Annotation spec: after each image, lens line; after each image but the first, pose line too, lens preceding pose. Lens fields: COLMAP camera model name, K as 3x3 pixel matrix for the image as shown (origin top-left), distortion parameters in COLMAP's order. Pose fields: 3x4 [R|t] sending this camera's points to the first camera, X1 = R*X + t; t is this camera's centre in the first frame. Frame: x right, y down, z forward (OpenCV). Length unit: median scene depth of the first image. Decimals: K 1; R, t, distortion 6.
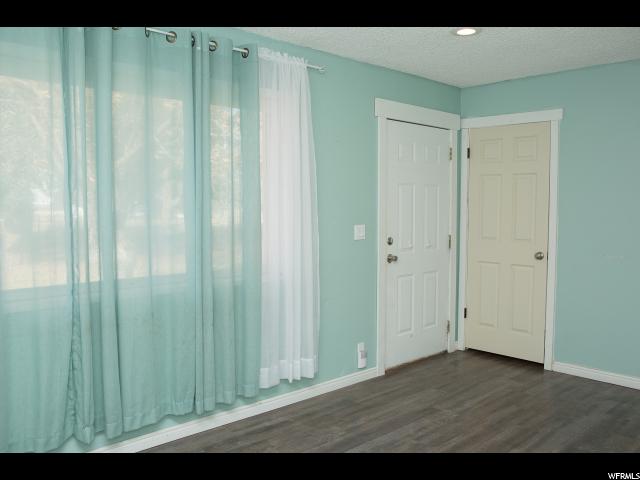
lens RADIAL K [[563.0, 0, 320.0], [0, 563.0, 240.0], [0, 0, 1]] dist [-0.094347, 0.132177]
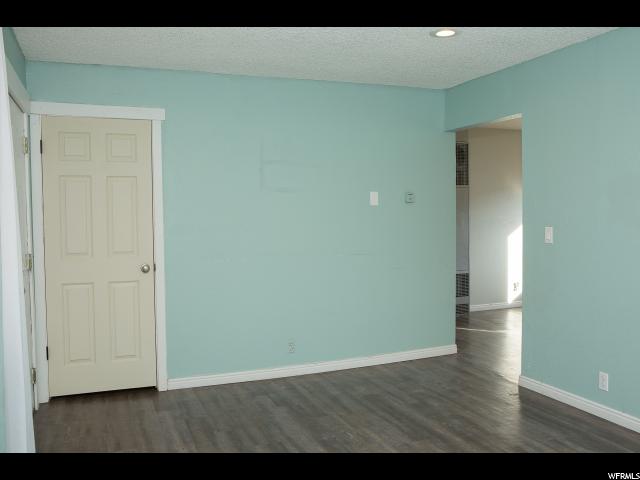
lens RADIAL K [[581.2, 0, 320.0], [0, 581.2, 240.0], [0, 0, 1]] dist [-0.082754, 0.157656]
pose [[0.390037, -0.051397, 0.919364, -0.368839], [0.072452, 0.997058, 0.025003, -0.021181], [-0.917944, 0.056858, 0.392613, 0.389064]]
